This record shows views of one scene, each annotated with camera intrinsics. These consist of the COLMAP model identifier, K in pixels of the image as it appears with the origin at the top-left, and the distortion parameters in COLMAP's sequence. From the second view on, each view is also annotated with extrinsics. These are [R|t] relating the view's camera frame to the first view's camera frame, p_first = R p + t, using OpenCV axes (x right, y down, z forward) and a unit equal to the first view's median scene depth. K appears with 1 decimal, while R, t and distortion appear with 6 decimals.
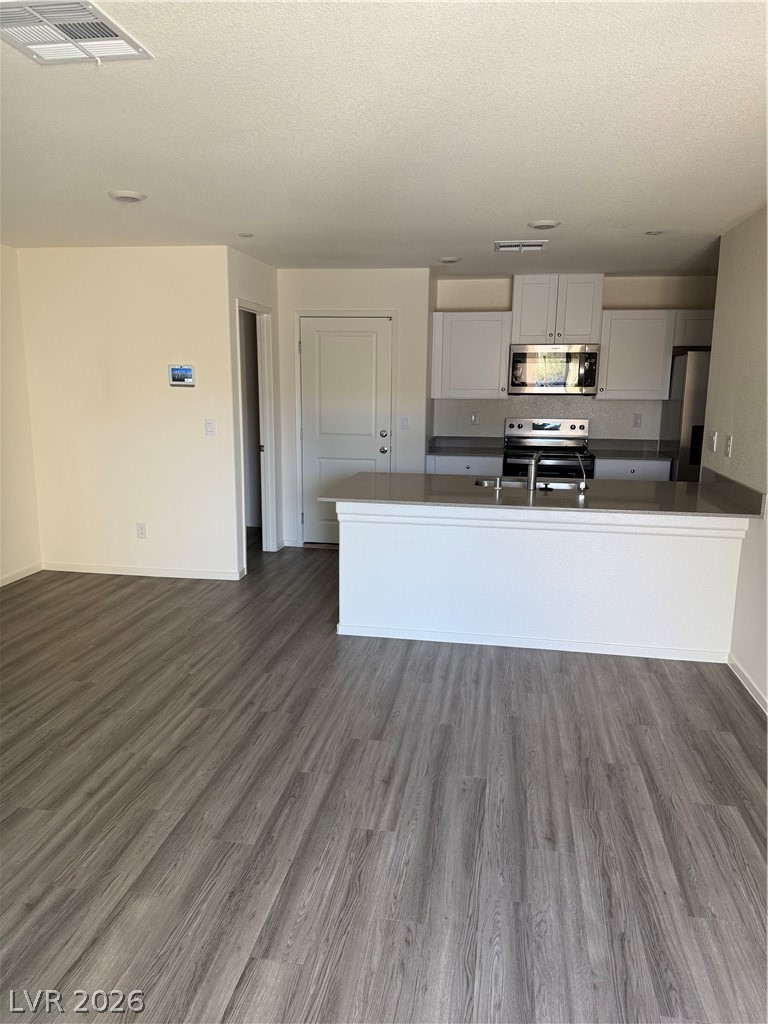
lens RADIAL K [[723.6, 0, 384.0], [0, 723.6, 512.0], [0, 0, 1]] dist [0.112723, -0.187537]
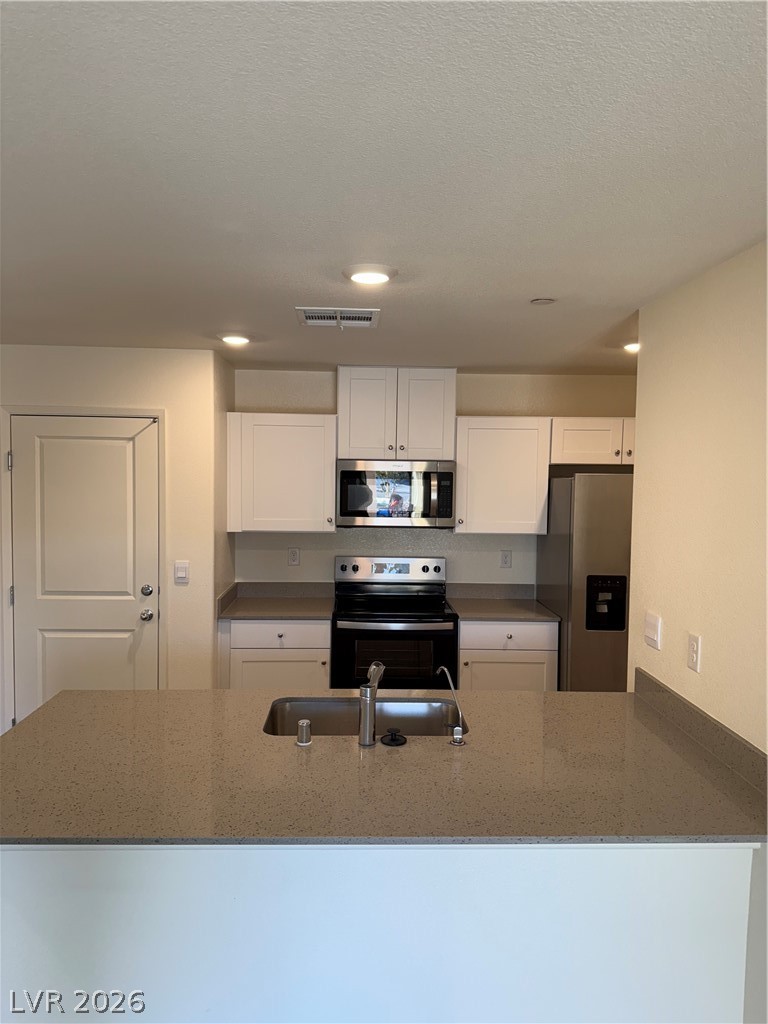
lens RADIAL K [[709.8, 0, 380.2], [0, 709.8, 513.0], [0, 0, 1]] dist [0.149207, -0.222722]
pose [[0.980127, -0.009248, 0.198156, 0.108061], [0.033960, 0.991988, -0.121678, -0.129000], [-0.195443, 0.125990, 0.972589, 0.451921]]
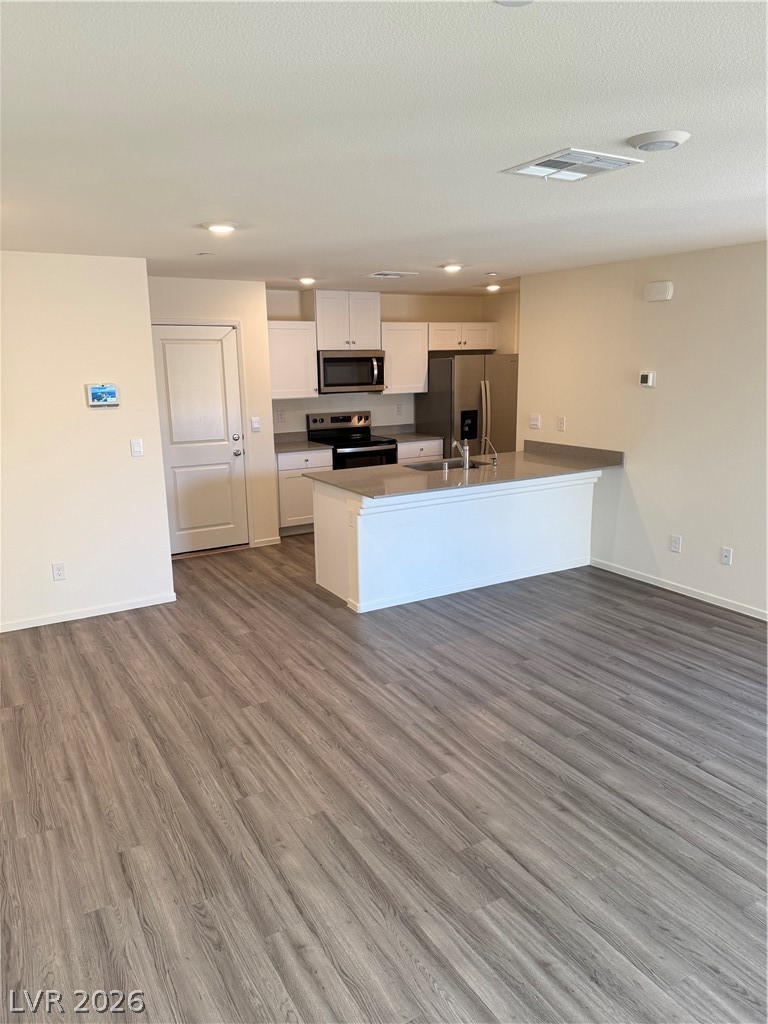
lens RADIAL K [[723.6, 0, 384.0], [0, 723.6, 512.0], [0, 0, 1]] dist [0.112723, -0.187537]
pose [[0.765118, -0.157296, 0.624382, -0.719293], [0.142467, 0.987024, 0.074075, -0.069273], [-0.627932, 0.032278, 0.777599, 0.072839]]
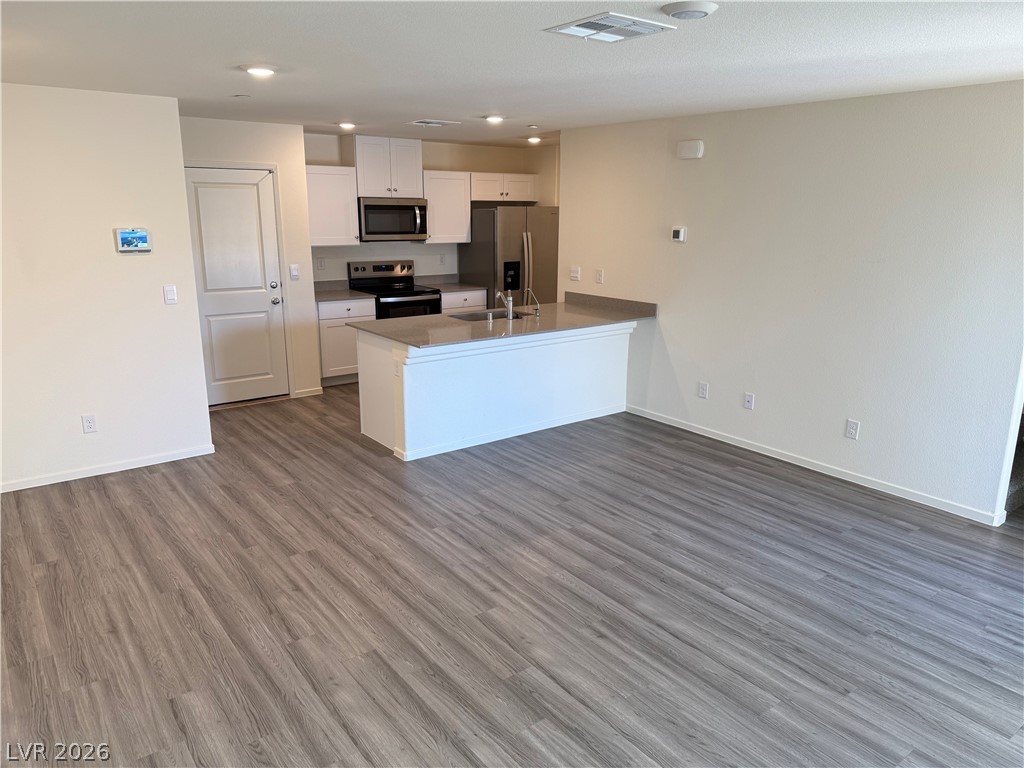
lens RADIAL K [[723.6, 0, 515.6], [0, 723.6, 388.5], [0, 0, 1]] dist [0.112723, -0.187537]
pose [[0.681669, -0.185282, 0.707813, -0.740124], [0.135495, 0.982639, 0.126732, -0.070184], [-0.719006, 0.009516, 0.694939, 0.058014]]
